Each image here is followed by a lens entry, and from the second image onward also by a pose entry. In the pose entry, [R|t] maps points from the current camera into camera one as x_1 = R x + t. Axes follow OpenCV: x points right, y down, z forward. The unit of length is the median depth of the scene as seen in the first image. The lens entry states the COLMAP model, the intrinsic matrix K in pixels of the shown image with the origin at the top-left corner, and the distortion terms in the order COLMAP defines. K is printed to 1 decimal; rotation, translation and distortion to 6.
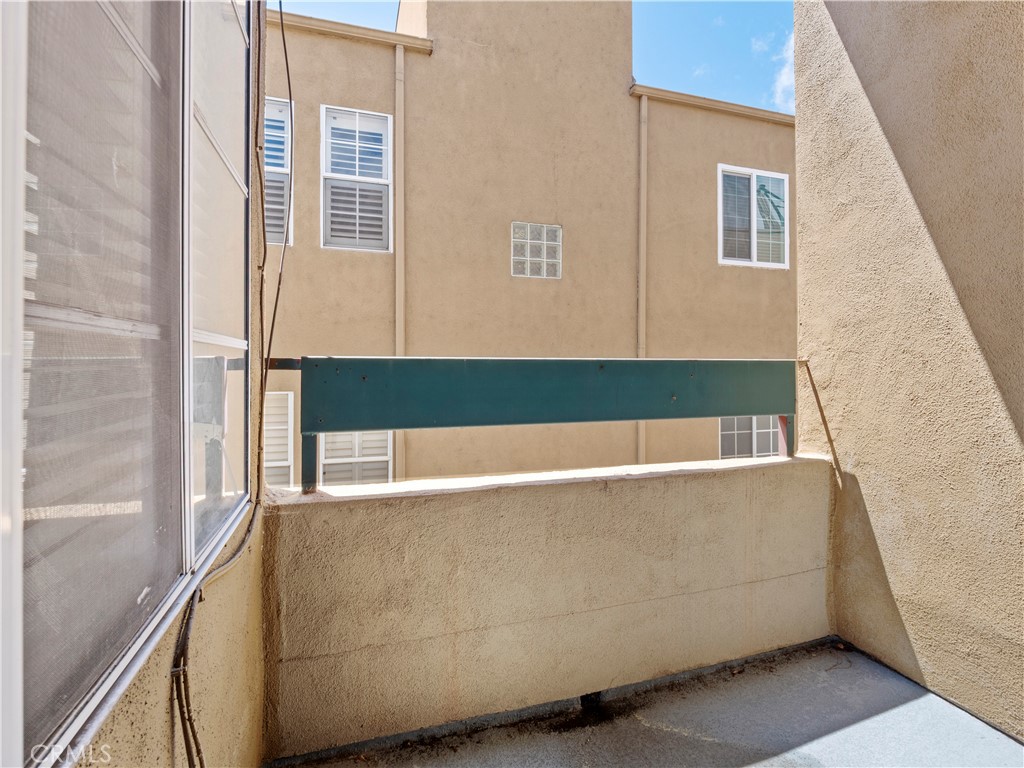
lens RADIAL K [[505.7, 0, 516.1], [0, 505.7, 370.6], [0, 0, 1]] dist [-0.003257, -0.017314]
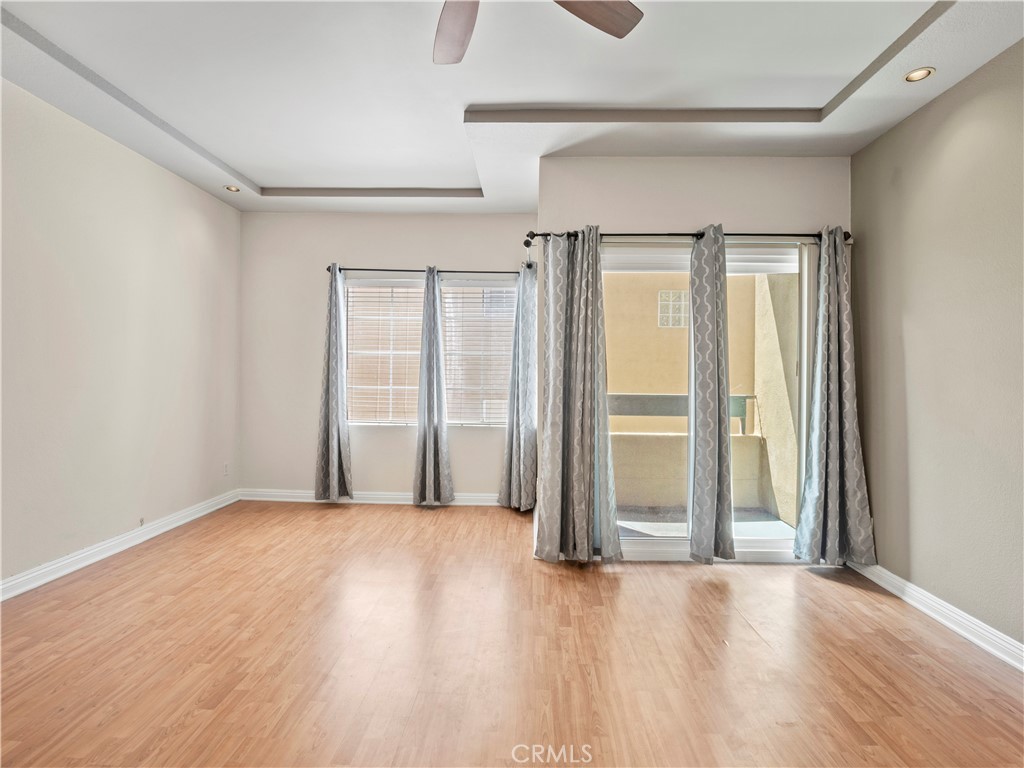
lens RADIAL K [[505.7, 0, 516.1], [0, 505.7, 370.6], [0, 0, 1]] dist [-0.003257, -0.017314]
pose [[0.940215, 0.008571, -0.340474, 0.332989], [-0.015076, 0.999751, -0.016465, -0.085766], [0.340248, 0.020614, 0.940110, -1.741535]]
